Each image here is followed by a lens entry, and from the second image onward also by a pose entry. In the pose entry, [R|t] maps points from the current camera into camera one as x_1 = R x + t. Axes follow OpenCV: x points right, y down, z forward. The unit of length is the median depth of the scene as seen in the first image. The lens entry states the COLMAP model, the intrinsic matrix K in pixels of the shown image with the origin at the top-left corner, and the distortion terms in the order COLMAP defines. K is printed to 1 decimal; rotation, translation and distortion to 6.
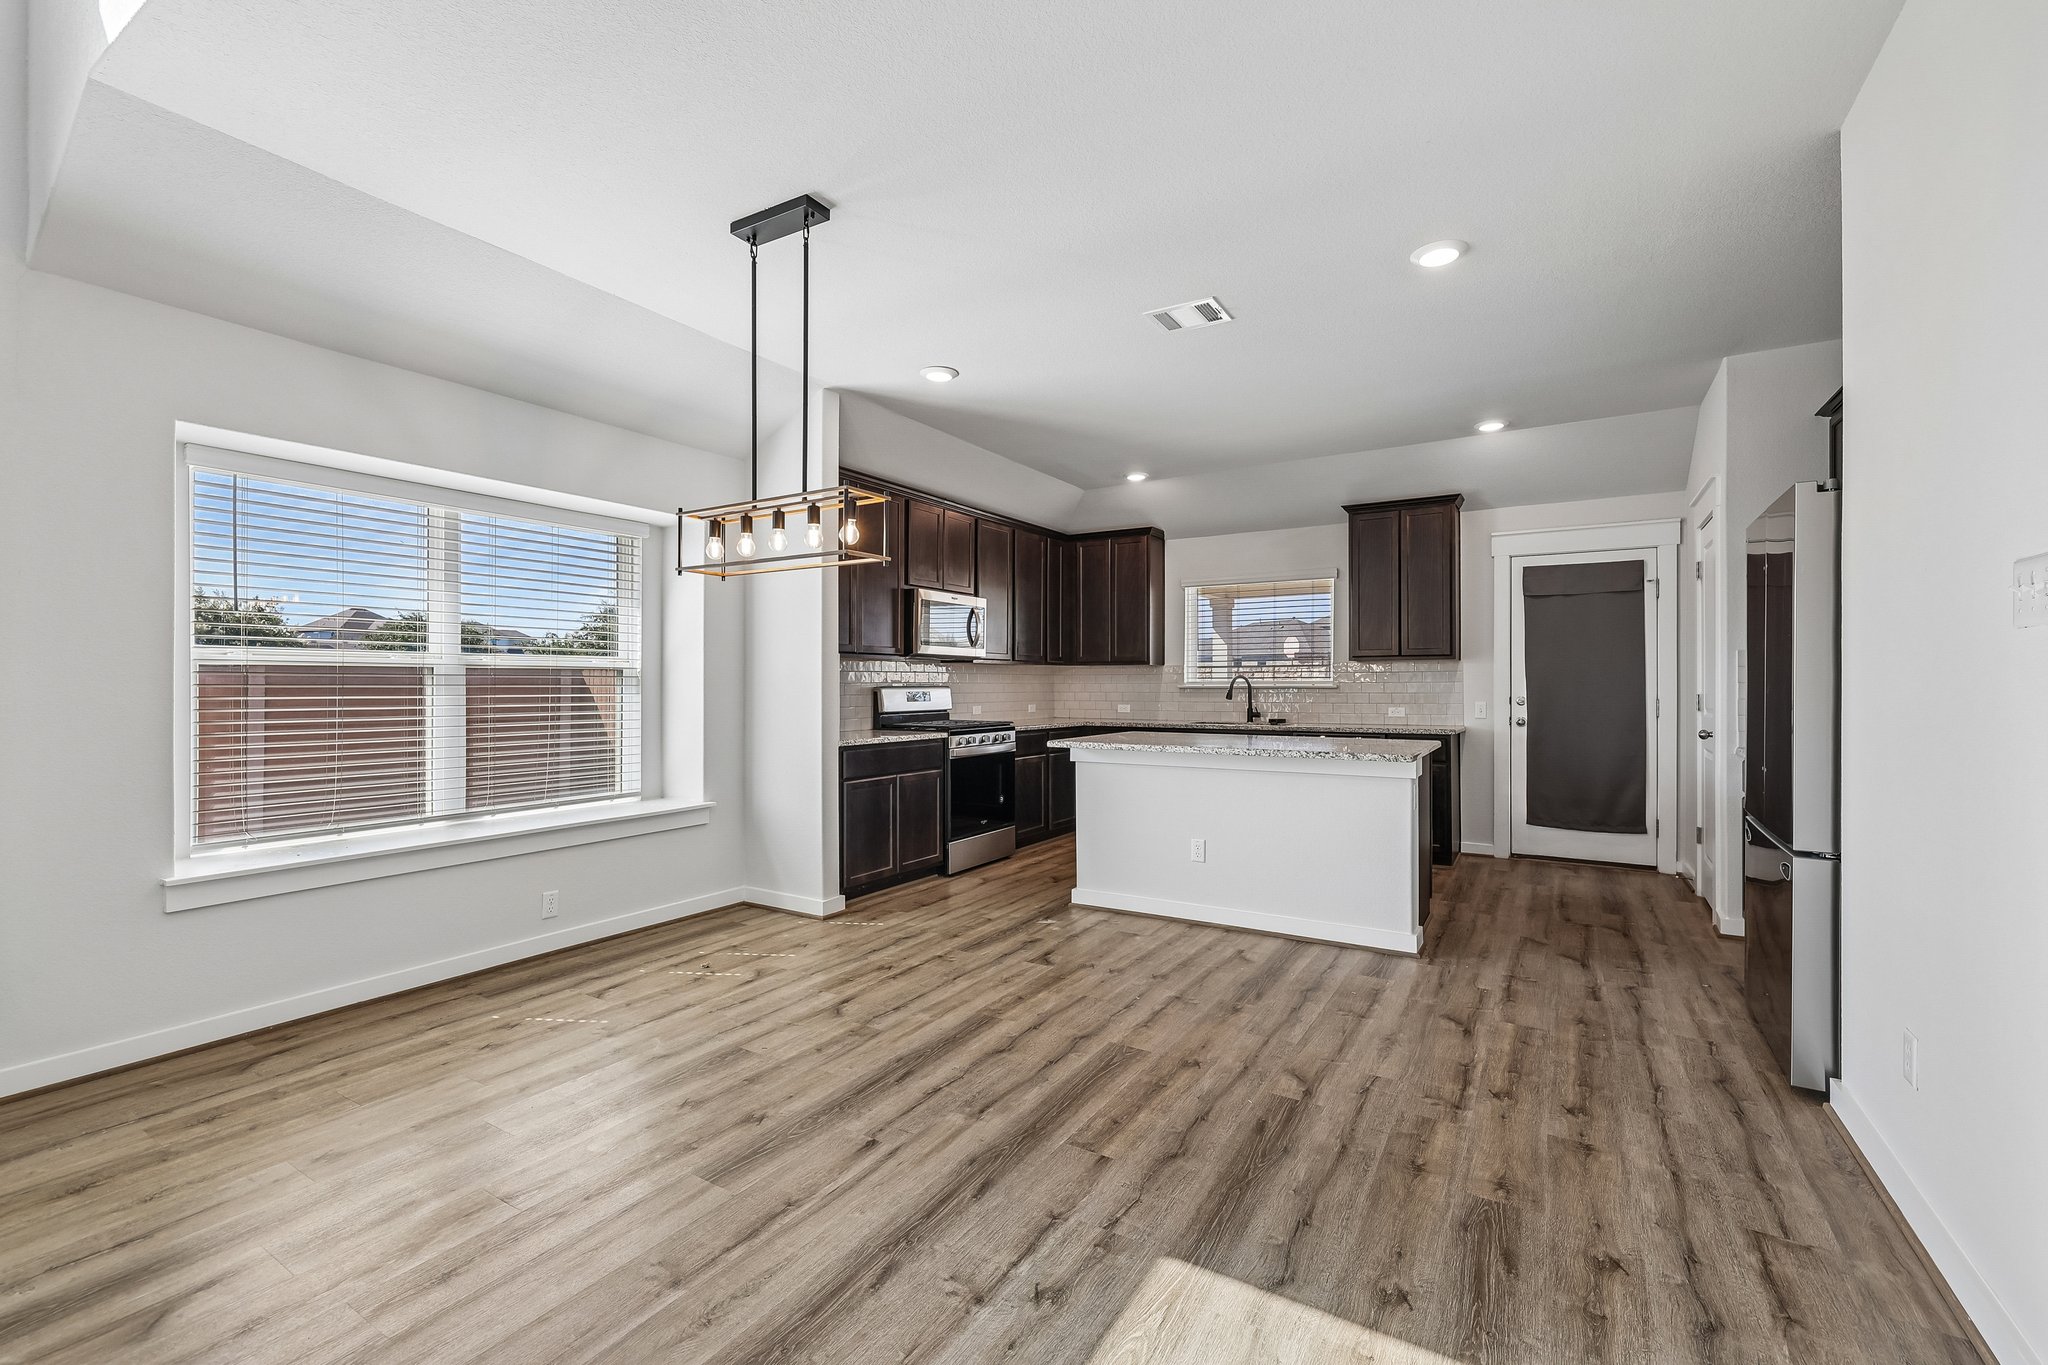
lens RADIAL K [[864.5, 0, 1021.5], [0, 864.5, 675.5], [0, 0, 1]] dist [0.003818, 0.000365]
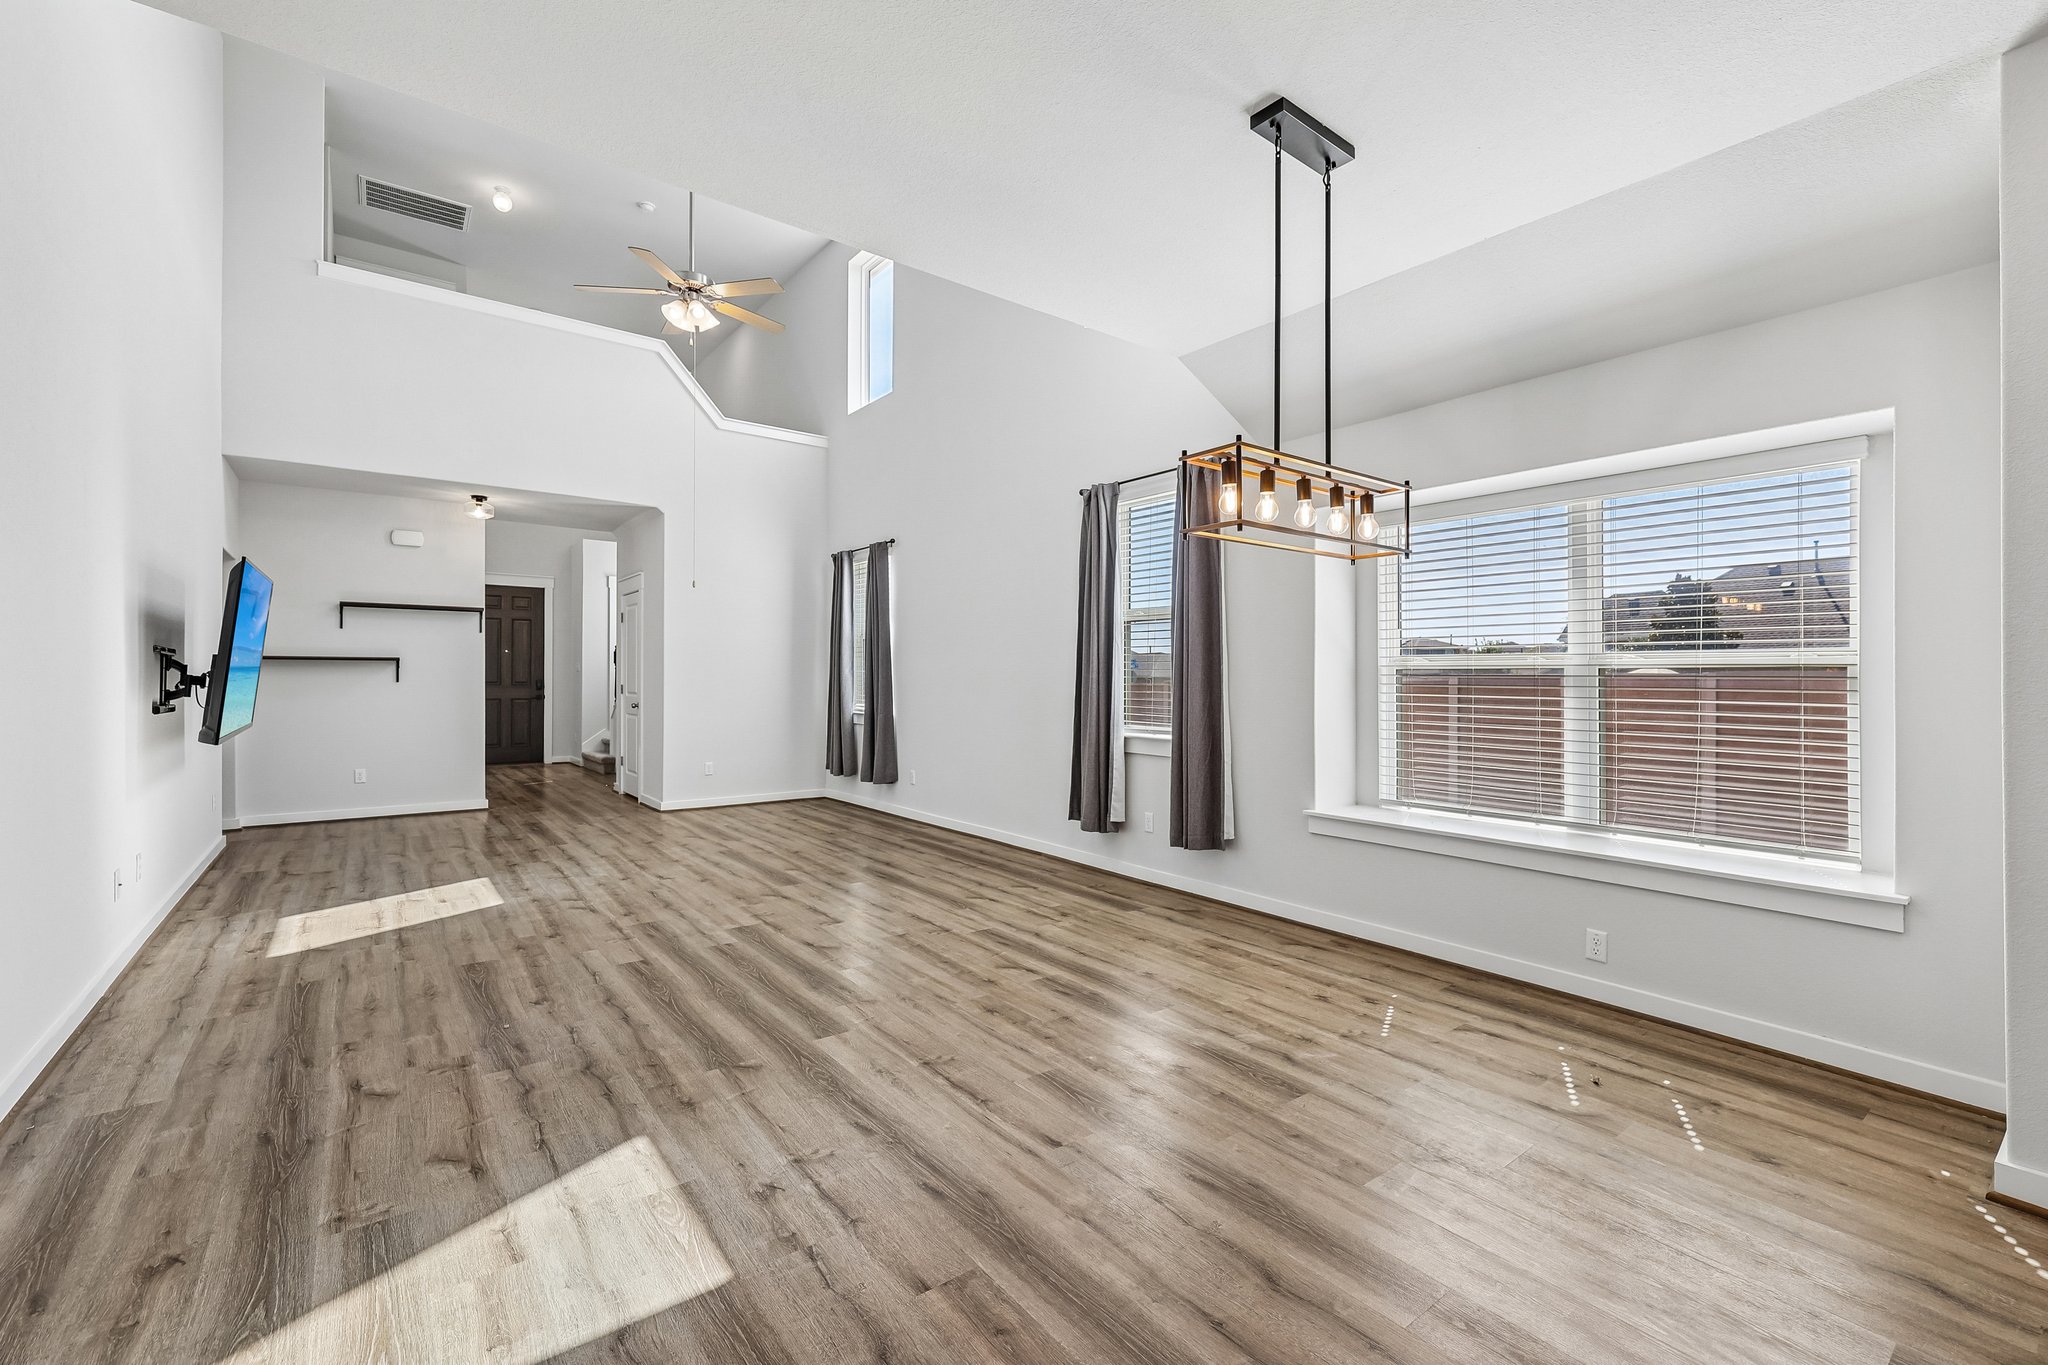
lens RADIAL K [[864.5, 0, 1021.5], [0, 864.5, 675.5], [0, 0, 1]] dist [0.003818, 0.000365]
pose [[-0.345009, -0.007007, -0.938573, 0.569085], [-0.005599, 0.999970, -0.005407, 0.008776], [0.938583, 0.003390, -0.345037, 0.962073]]
